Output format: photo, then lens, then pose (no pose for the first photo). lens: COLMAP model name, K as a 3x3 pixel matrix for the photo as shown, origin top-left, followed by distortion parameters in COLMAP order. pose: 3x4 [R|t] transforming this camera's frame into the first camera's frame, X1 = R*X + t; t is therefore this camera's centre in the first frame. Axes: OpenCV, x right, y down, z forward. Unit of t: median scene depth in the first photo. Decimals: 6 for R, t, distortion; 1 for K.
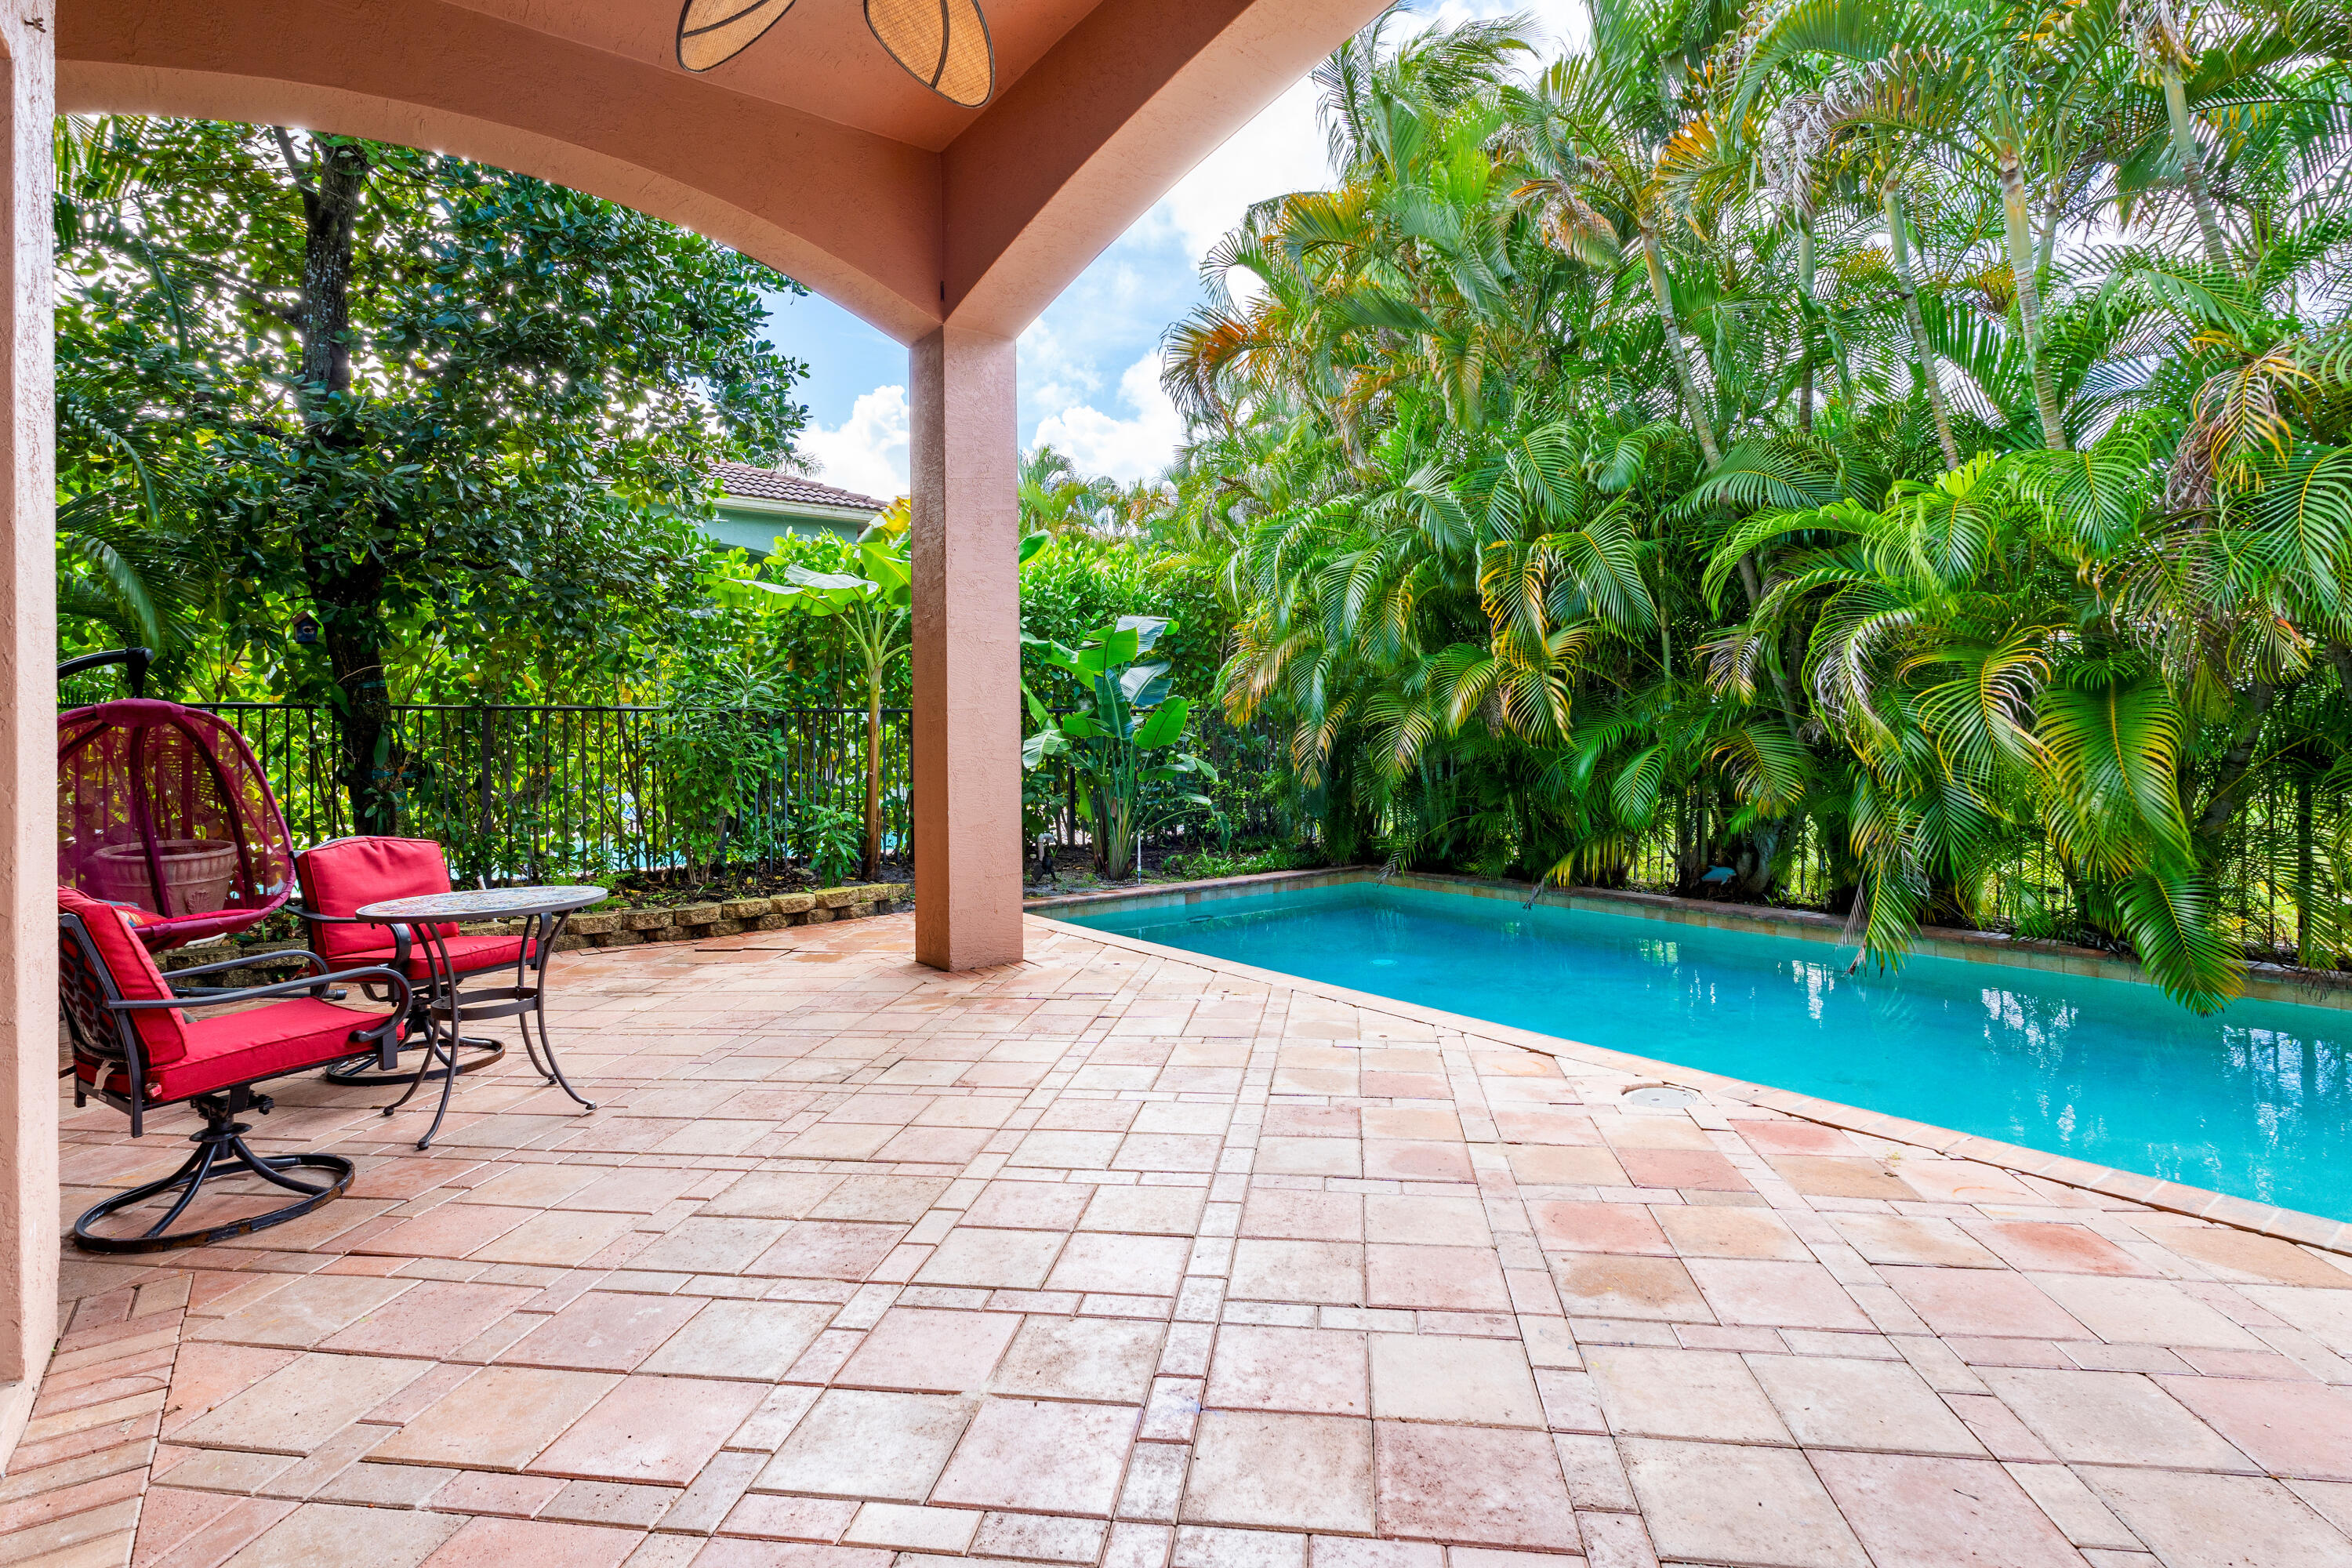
lens RADIAL K [[1137.6, 0, 1201.4], [0, 1137.6, 735.2], [0, 0, 1]] dist [0.003028, 0.000639]
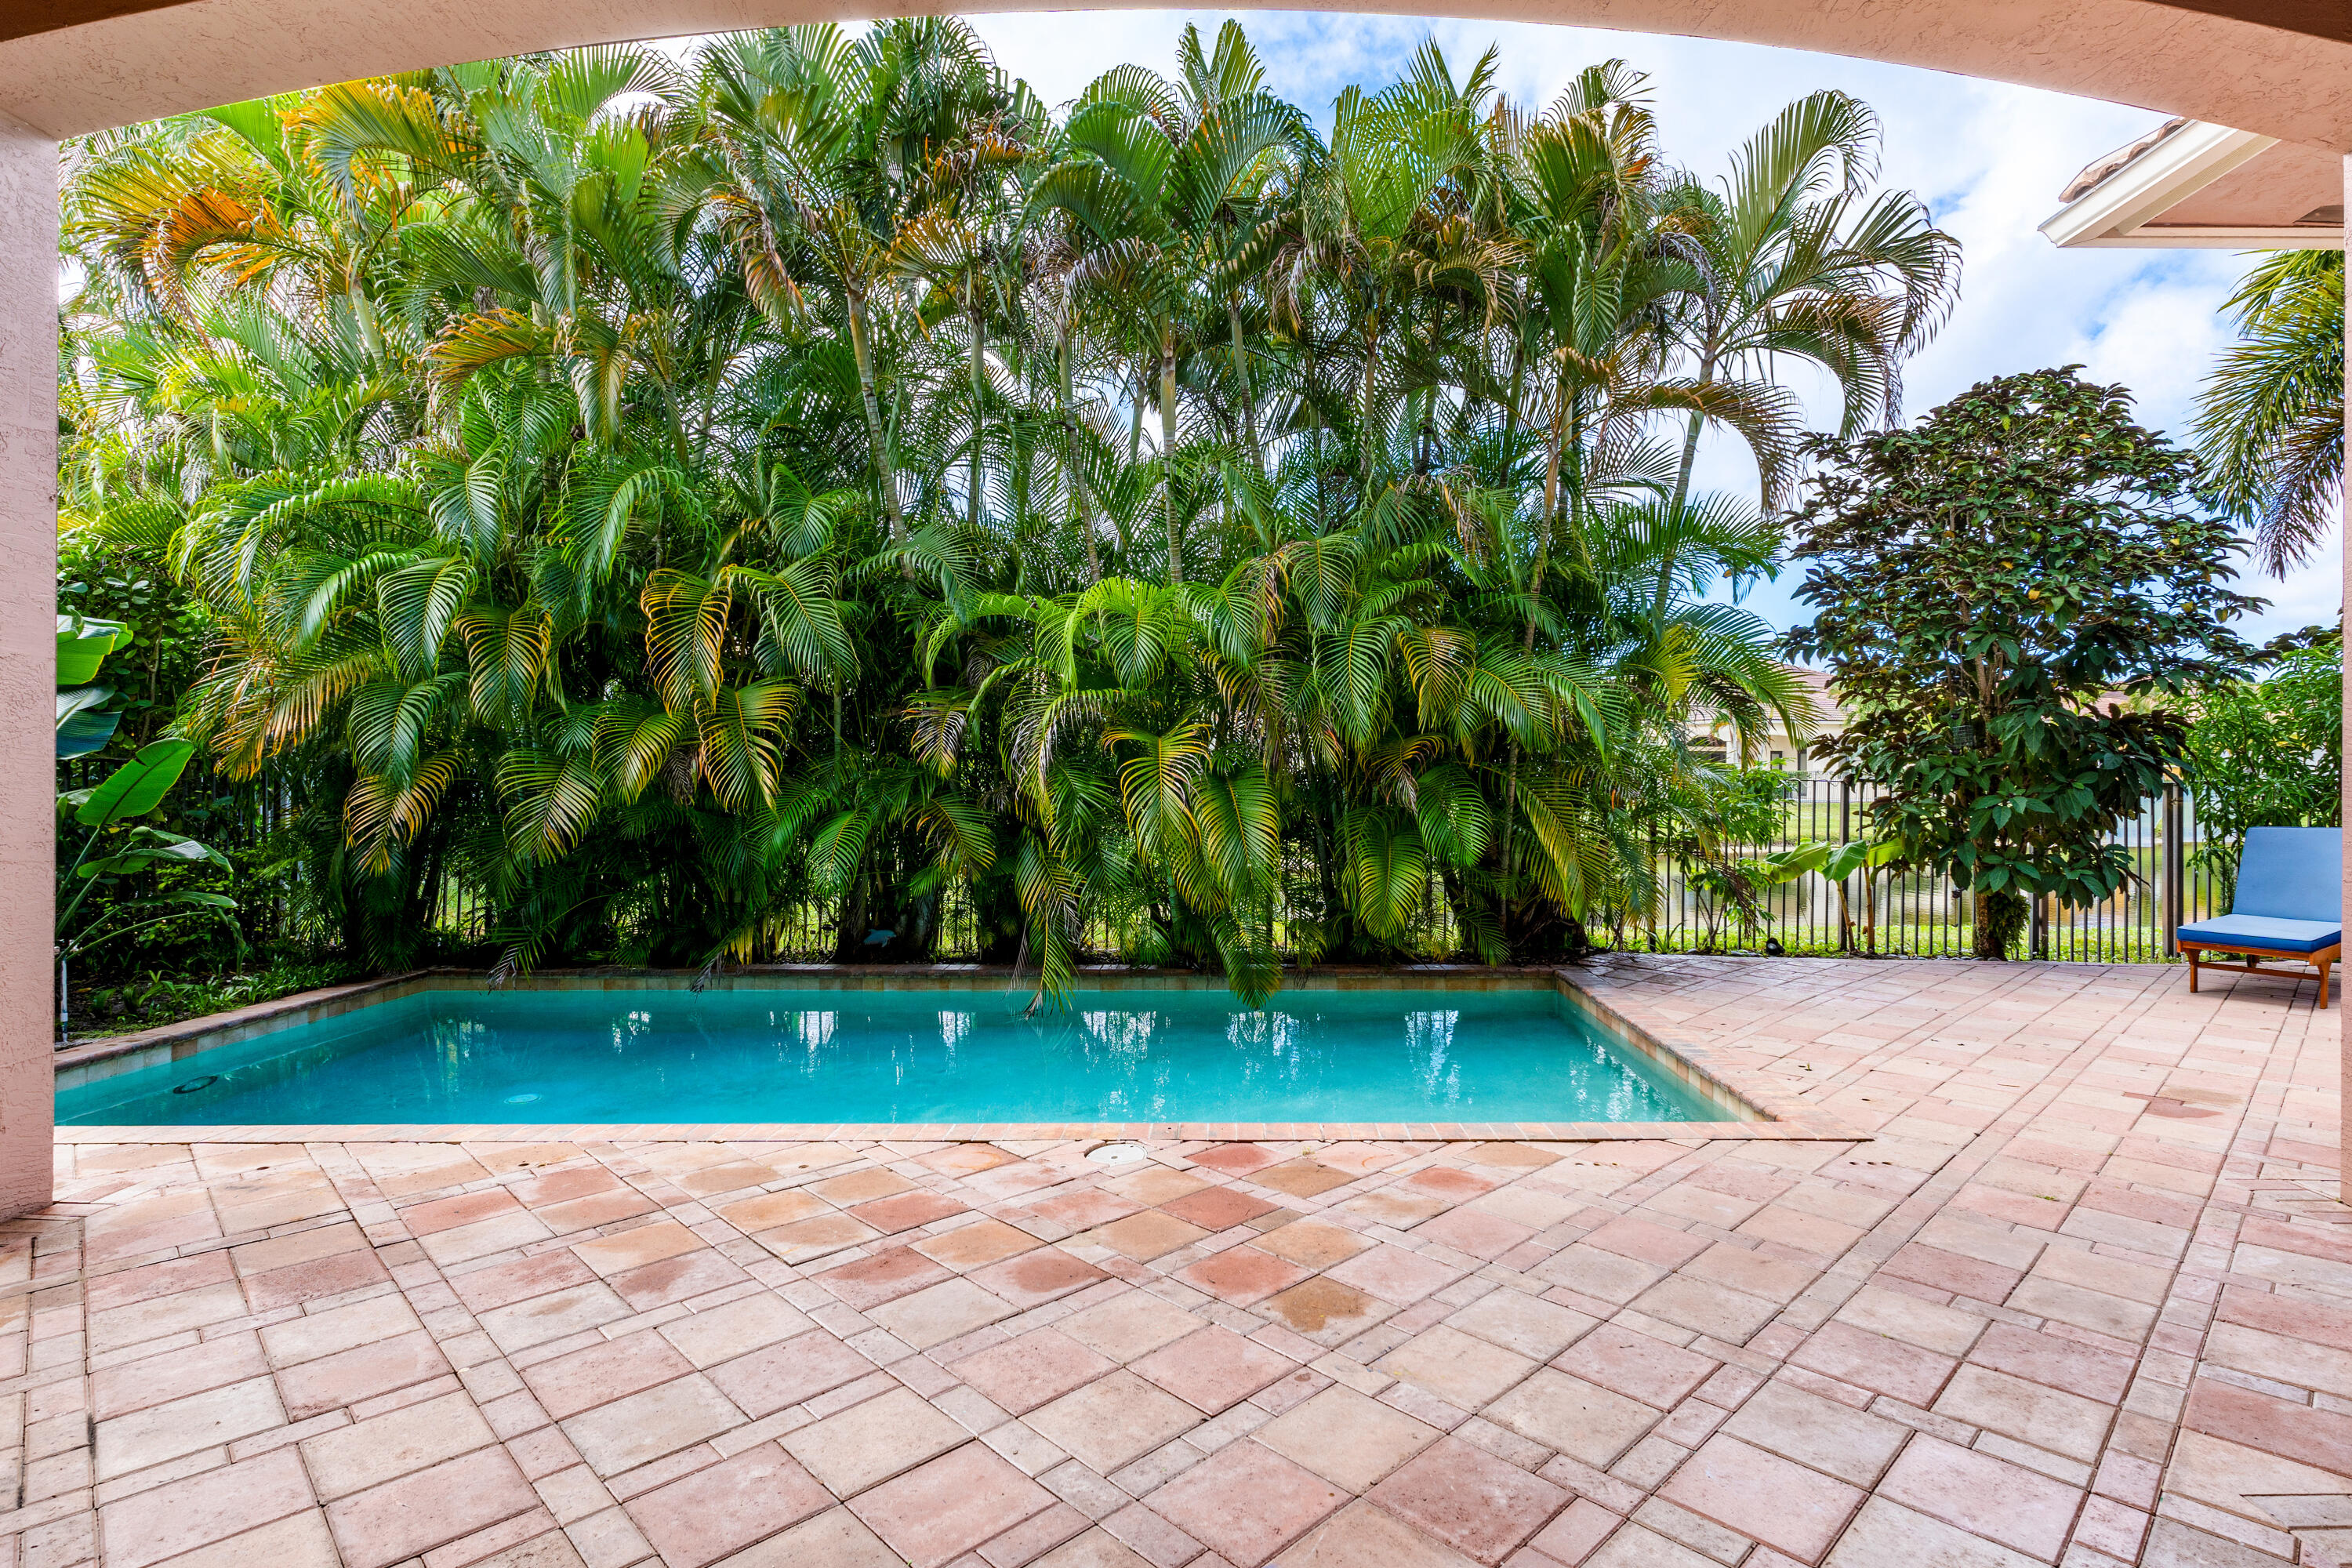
lens RADIAL K [[1192.0, 0, 1245.4], [0, 1192.0, 778.6], [0, 0, 1]] dist [-0.000359, 0.000213]
pose [[0.599443, 0.010920, 0.800343, -0.240007], [-0.009179, 0.999935, -0.006768, -0.017677], [-0.800365, -0.003290, 0.599504, 0.125057]]
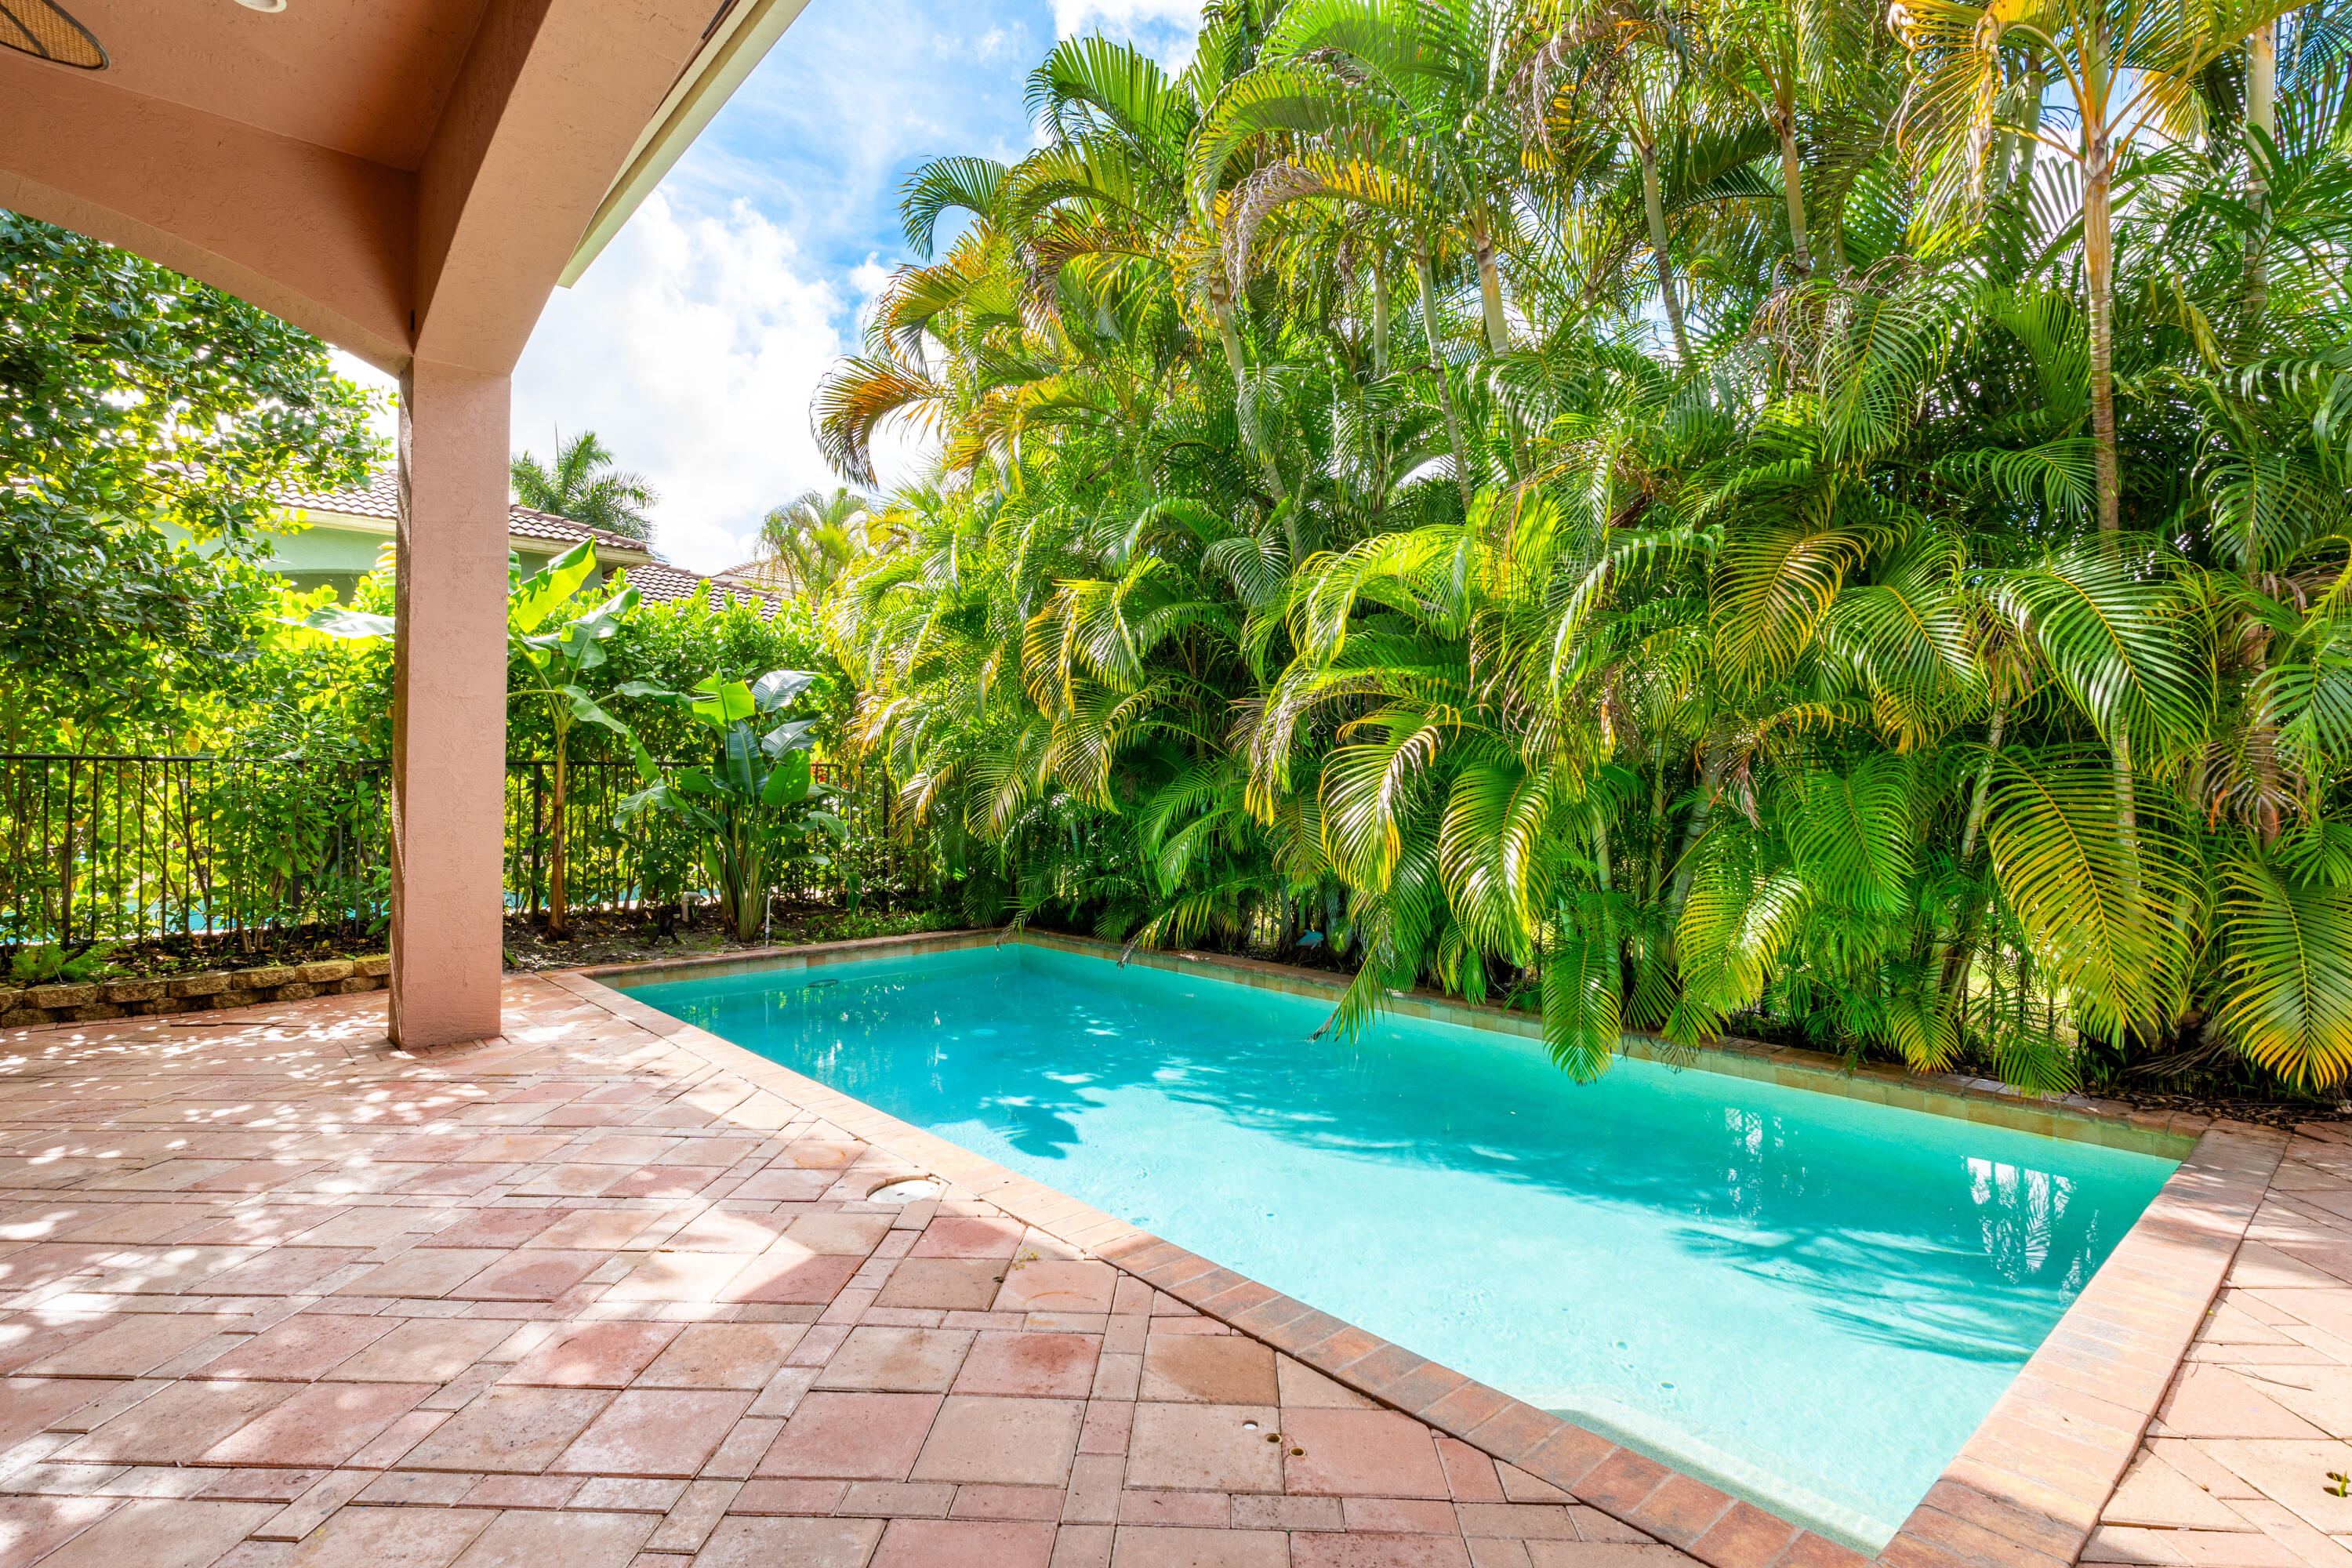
lens RADIAL K [[1133.2, 0, 1212.9], [0, 1133.2, 790.1], [0, 0, 1]] dist [0.003292, -0.000102]
pose [[0.996195, 0.009999, 0.086576, 0.313396], [-0.010717, 0.999912, 0.007830, -0.017503], [-0.086490, -0.008728, 0.996214, 0.013025]]
